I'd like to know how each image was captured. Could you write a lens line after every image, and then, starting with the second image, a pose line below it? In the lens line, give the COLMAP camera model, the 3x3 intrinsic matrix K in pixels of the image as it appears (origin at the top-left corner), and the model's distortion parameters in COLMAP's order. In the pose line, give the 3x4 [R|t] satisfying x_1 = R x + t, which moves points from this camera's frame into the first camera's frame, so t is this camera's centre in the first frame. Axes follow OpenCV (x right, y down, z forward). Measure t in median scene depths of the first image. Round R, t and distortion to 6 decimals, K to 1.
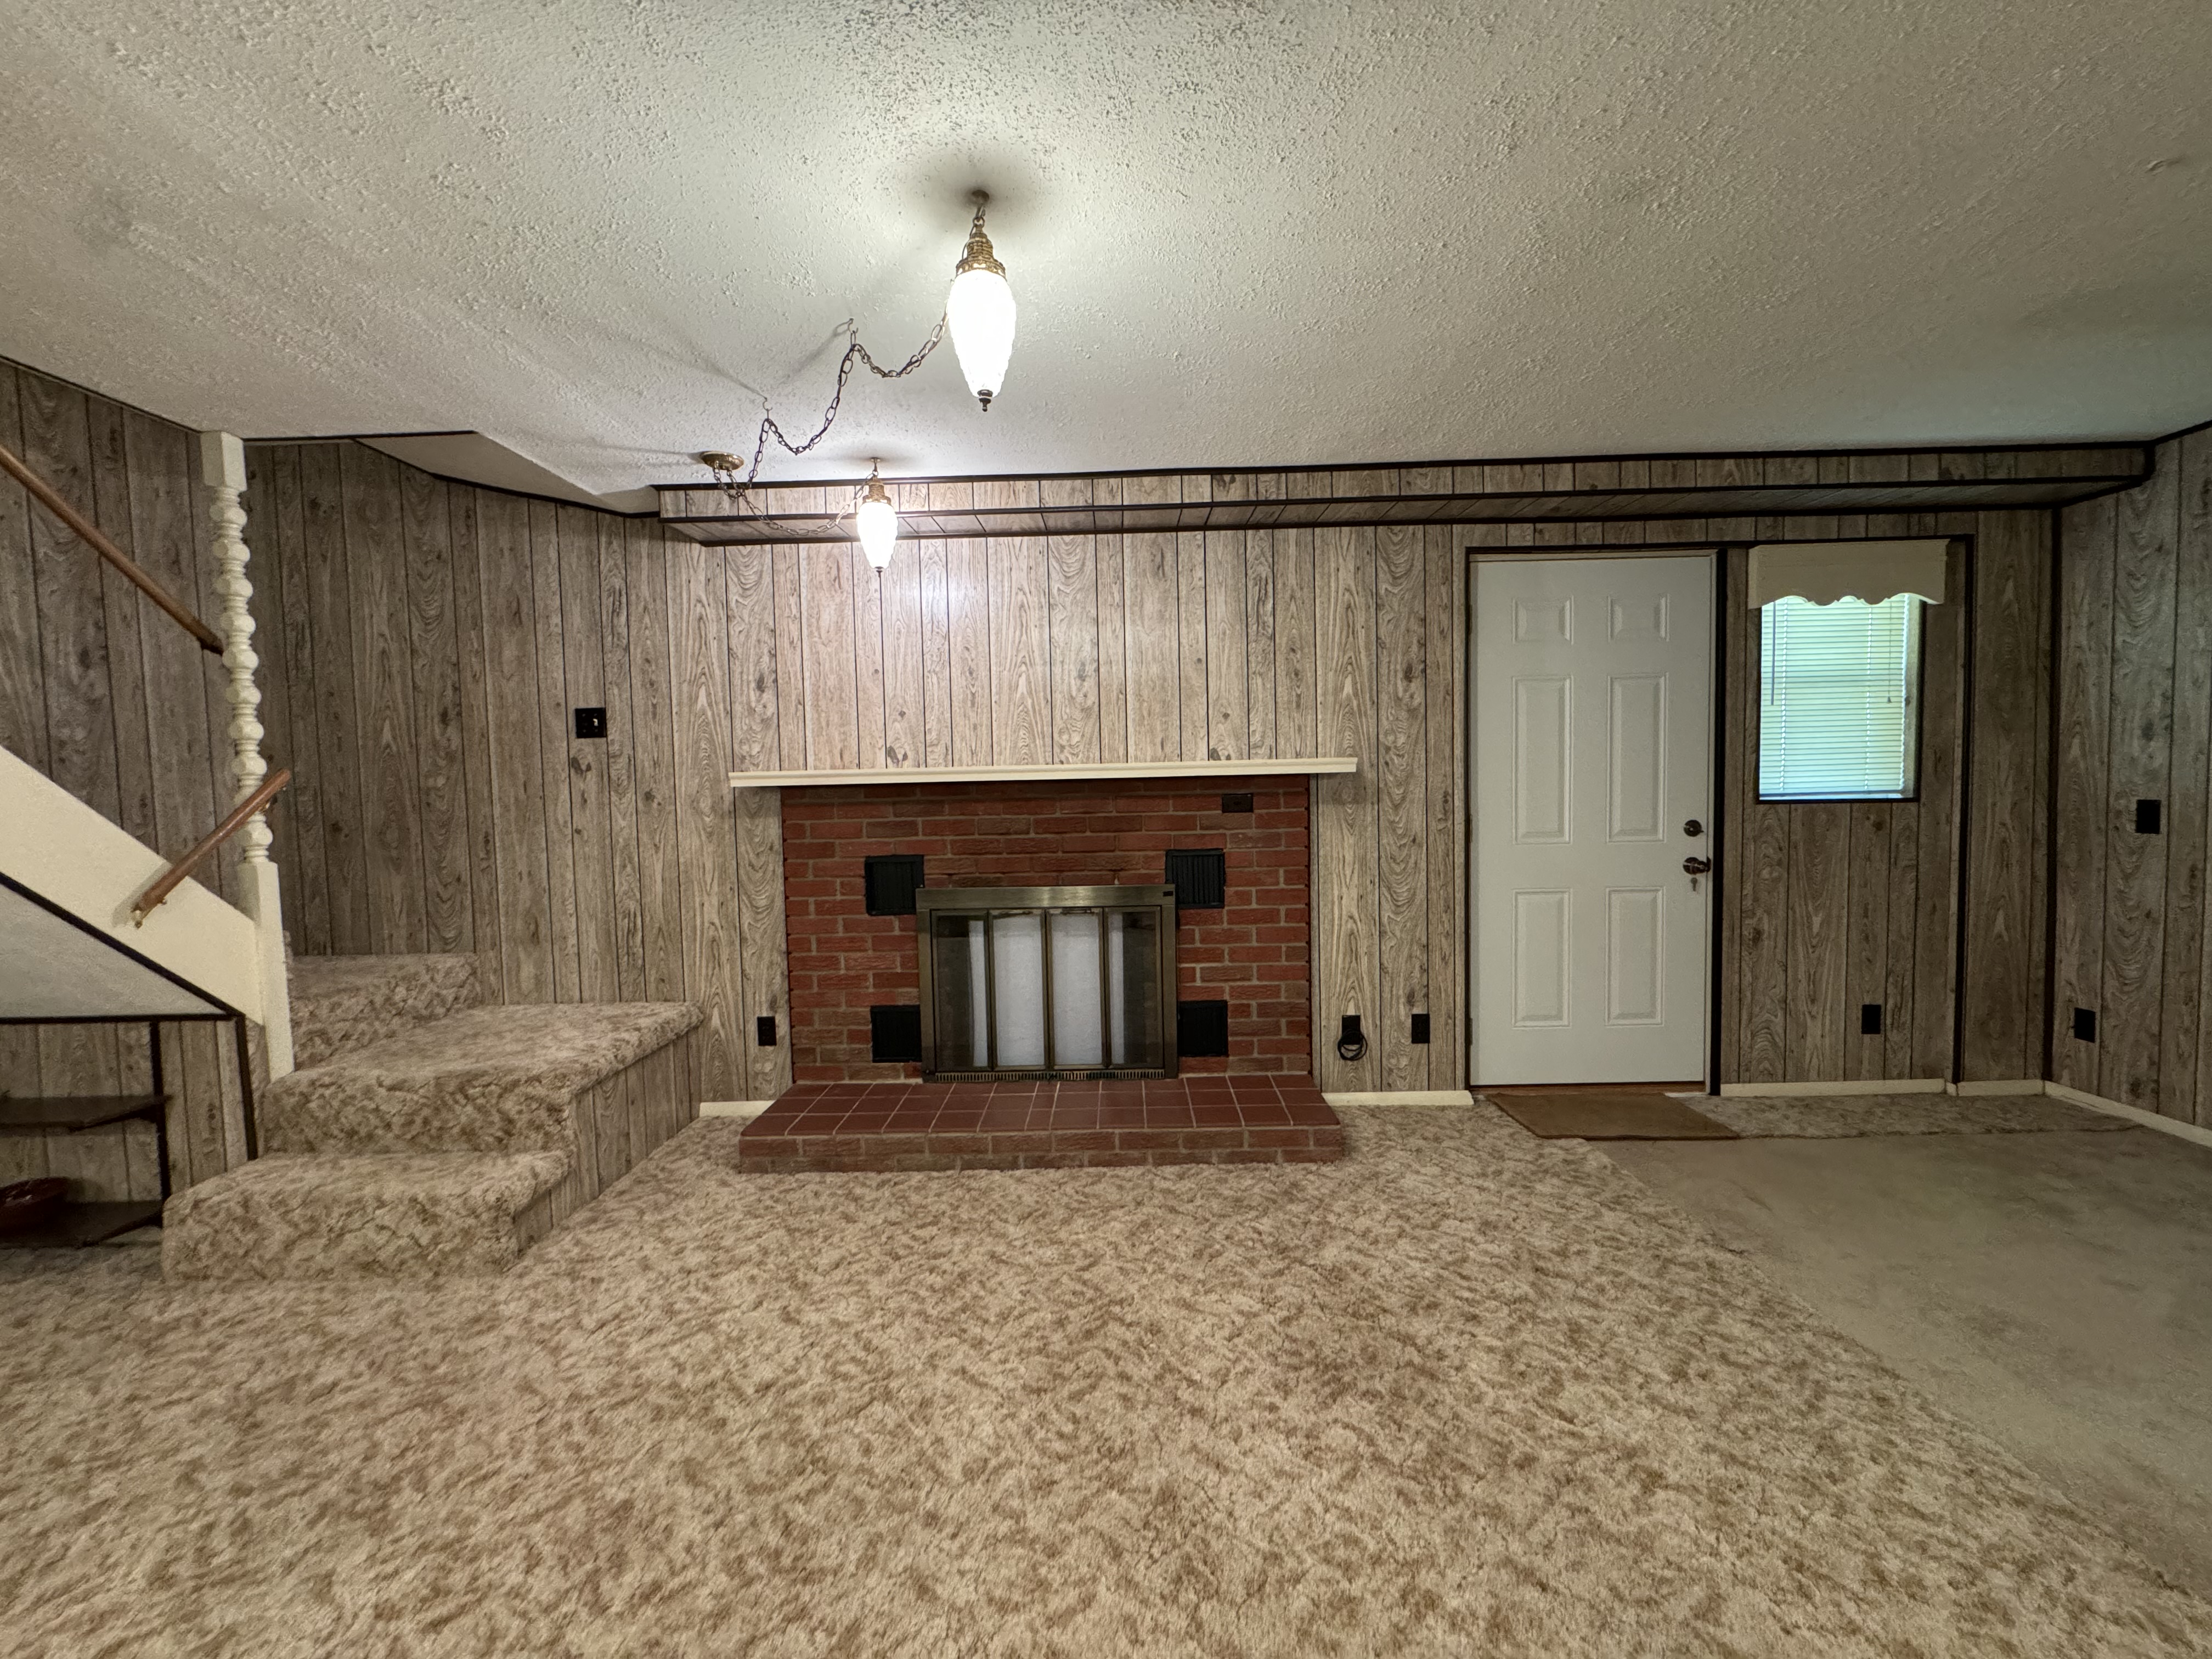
lens RADIAL K [[879.6, 0, 1101.2], [0, 879.6, 829.6], [0, 0, 1]] dist [-0.001114, -0.000223]
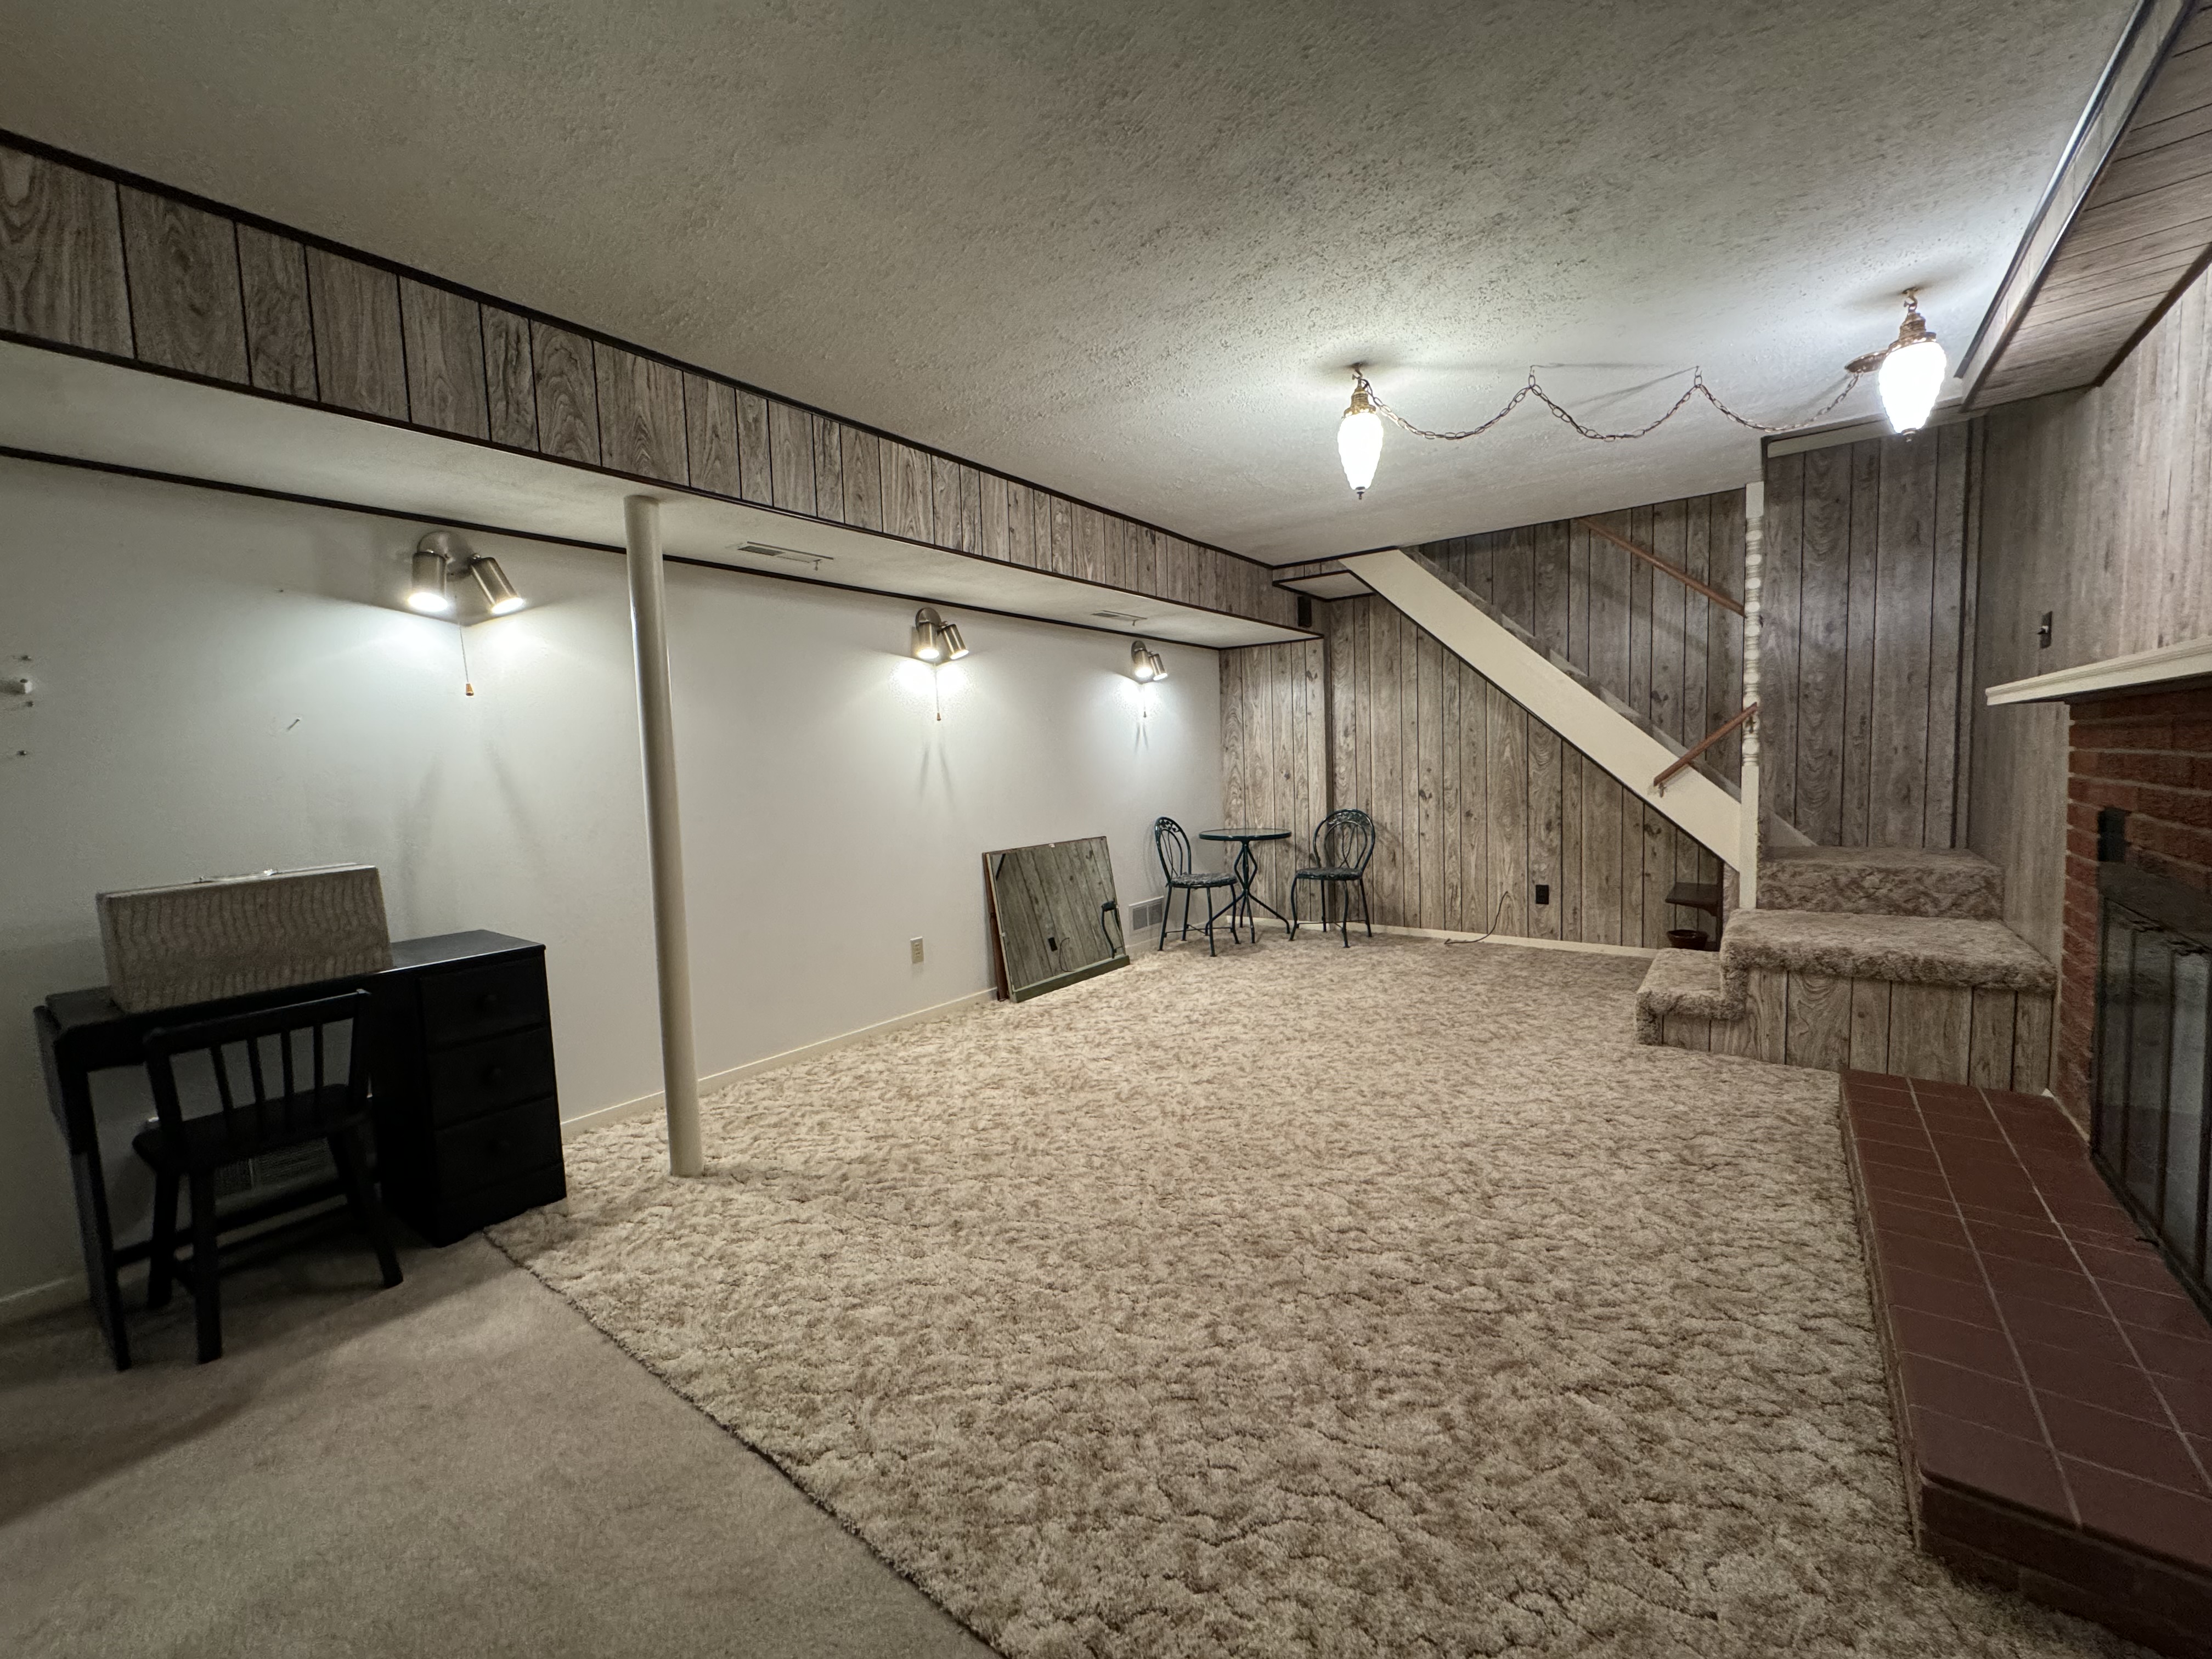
lens RADIAL K [[879.6, 0, 1108.2], [0, 879.6, 828.7], [0, 0, 1]] dist [-0.001114, -0.000223]
pose [[-0.586069, 0.105921, -0.803308, 0.728934], [0.008162, 0.992140, 0.124865, -0.042323], [0.810220, 0.066622, -0.582327, 0.785344]]
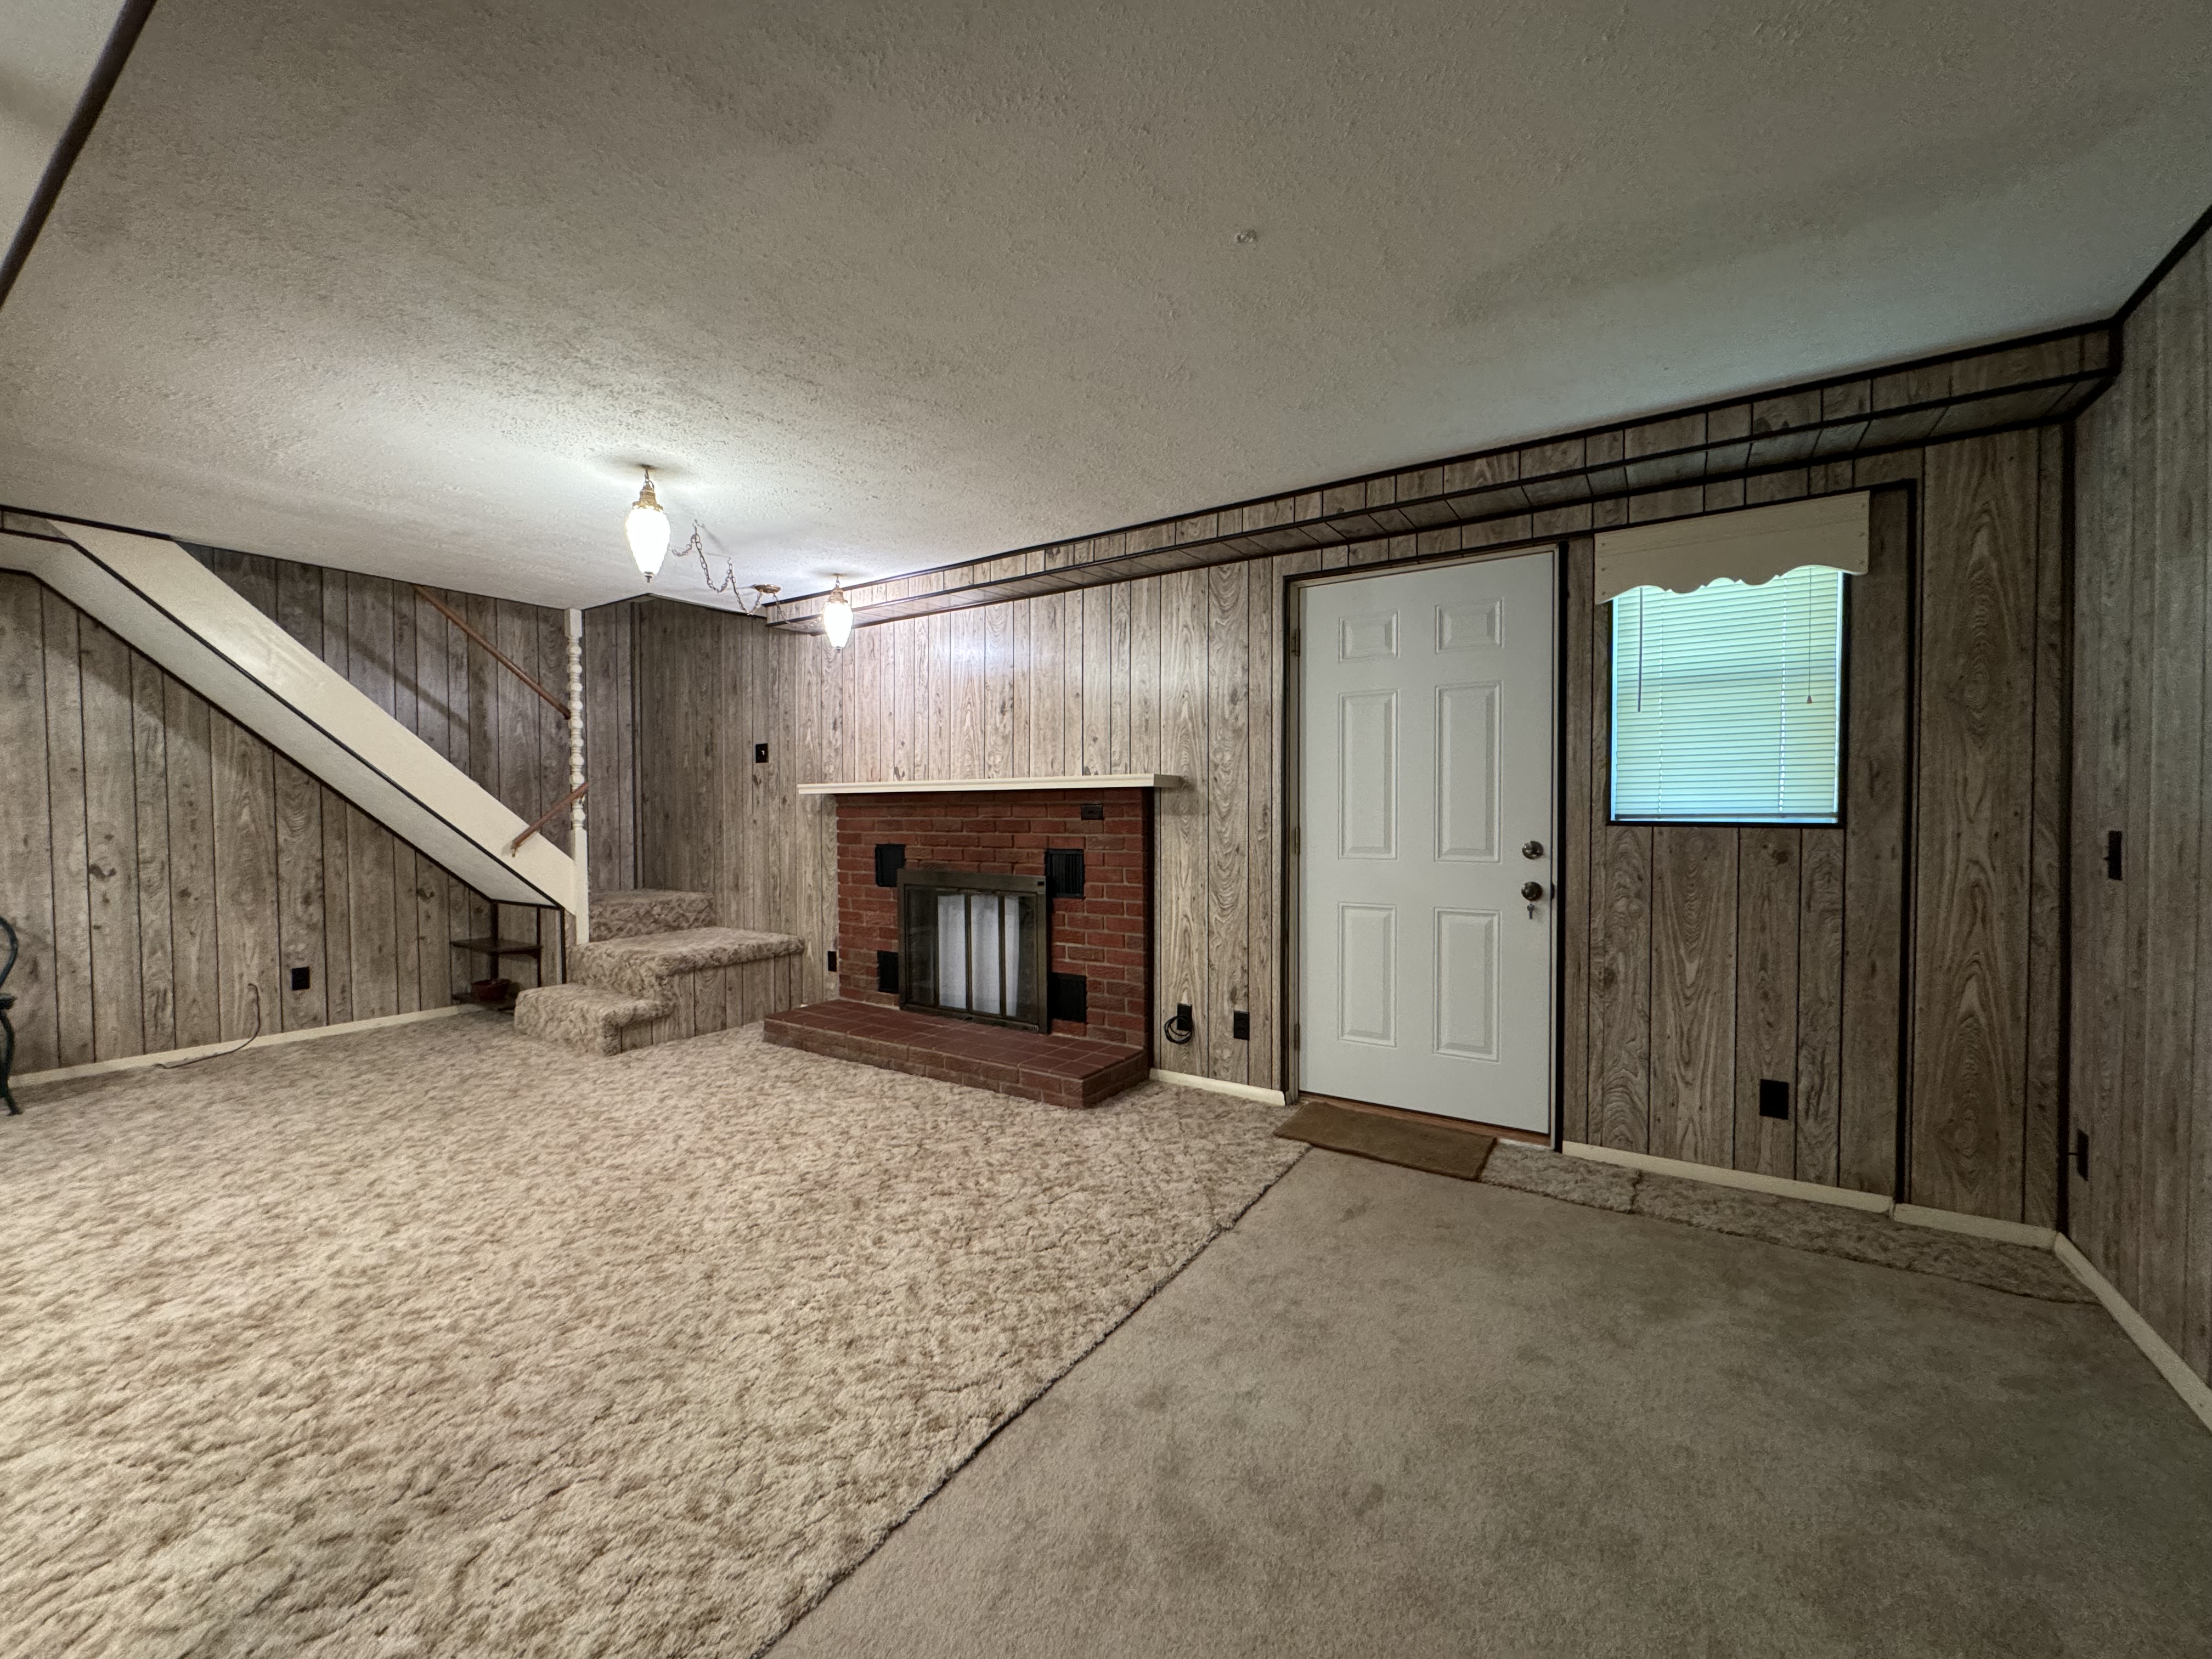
lens RADIAL K [[879.6, 0, 1097.1], [0, 879.6, 829.0], [0, 0, 1]] dist [-0.001114, -0.000223]
pose [[0.844845, 0.030963, -0.534115, 0.801170], [-0.042546, 0.999050, -0.009382, 0.004296], [0.533317, 0.030651, 0.845360, -0.010918]]
